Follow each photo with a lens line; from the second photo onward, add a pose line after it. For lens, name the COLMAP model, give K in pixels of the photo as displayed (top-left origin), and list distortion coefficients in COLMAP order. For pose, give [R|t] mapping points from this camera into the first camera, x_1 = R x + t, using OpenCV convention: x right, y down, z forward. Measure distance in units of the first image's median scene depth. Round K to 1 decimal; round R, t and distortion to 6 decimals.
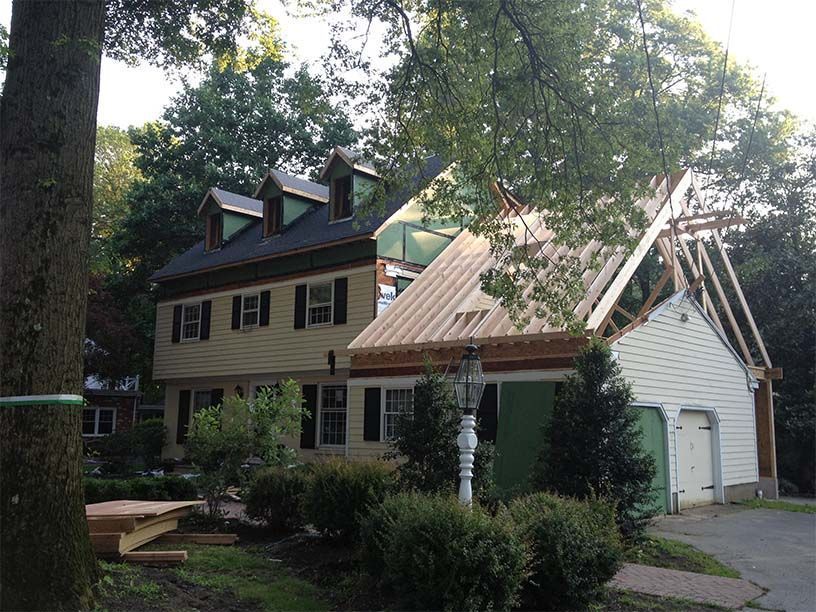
lens RADIAL K [[772.6, 0, 404.8], [0, 772.6, 316.3], [0, 0, 1]] dist [0.004663, -0.003734]
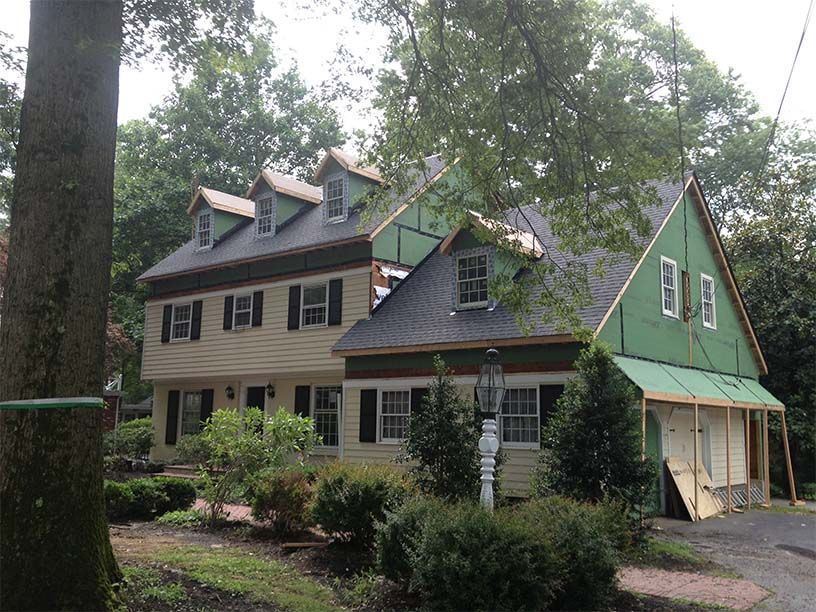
lens RADIAL K [[771.9, 0, 408.0], [0, 771.9, 306.0], [0, 0, 1]] dist [0.009211, 0.002543]
pose [[0.999481, 0.008543, 0.031065, -0.019424], [-0.008118, 0.999872, -0.013784, -0.001914], [-0.031179, 0.013524, 0.999422, -0.003920]]
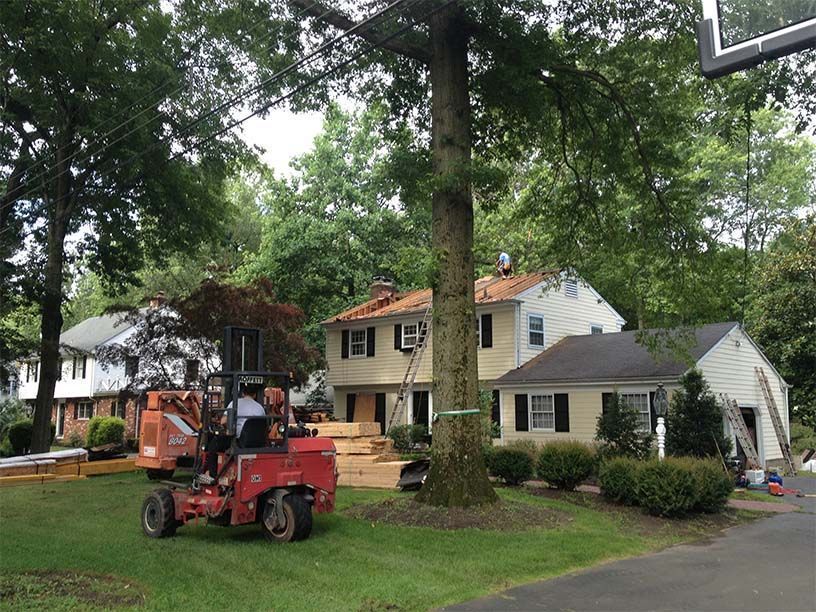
lens RADIAL K [[771.9, 0, 408.0], [0, 771.9, 306.0], [0, 0, 1]] dist [0.009211, 0.002543]
pose [[0.999772, -0.011163, -0.018192, -0.197749], [0.011124, 0.999936, -0.002251, -0.062406], [0.018216, 0.002048, 0.999832, -0.394483]]
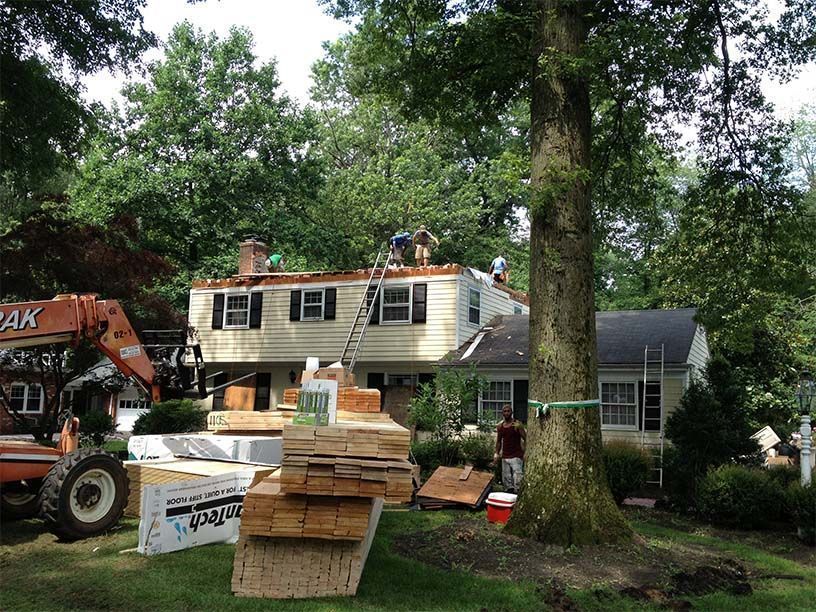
lens RADIAL K [[771.9, 0, 408.0], [0, 771.9, 306.0], [0, 0, 1]] dist [0.009211, 0.002543]
pose [[0.962316, 0.047652, 0.267726, -0.402468], [-0.051971, 0.998607, 0.009065, -0.024508], [-0.266922, -0.022637, 0.963452, -0.113578]]
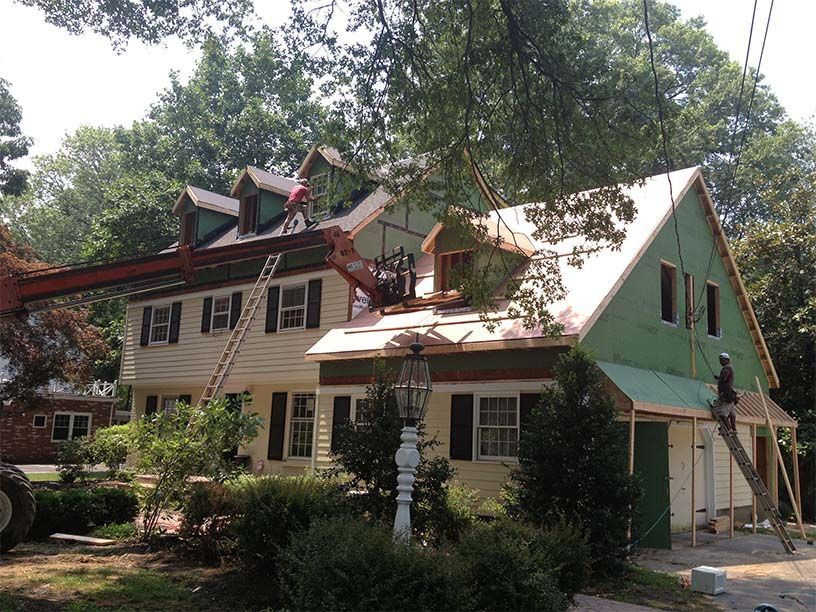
lens RADIAL K [[771.2, 0, 407.4], [0, 771.2, 328.8], [0, 0, 1]] dist [0.009065, 0.009121]
pose [[0.999760, 0.021052, 0.006037, 0.025115], [-0.021050, 0.999778, -0.000508, 0.008243], [-0.006046, 0.000380, 0.999982, 0.060167]]
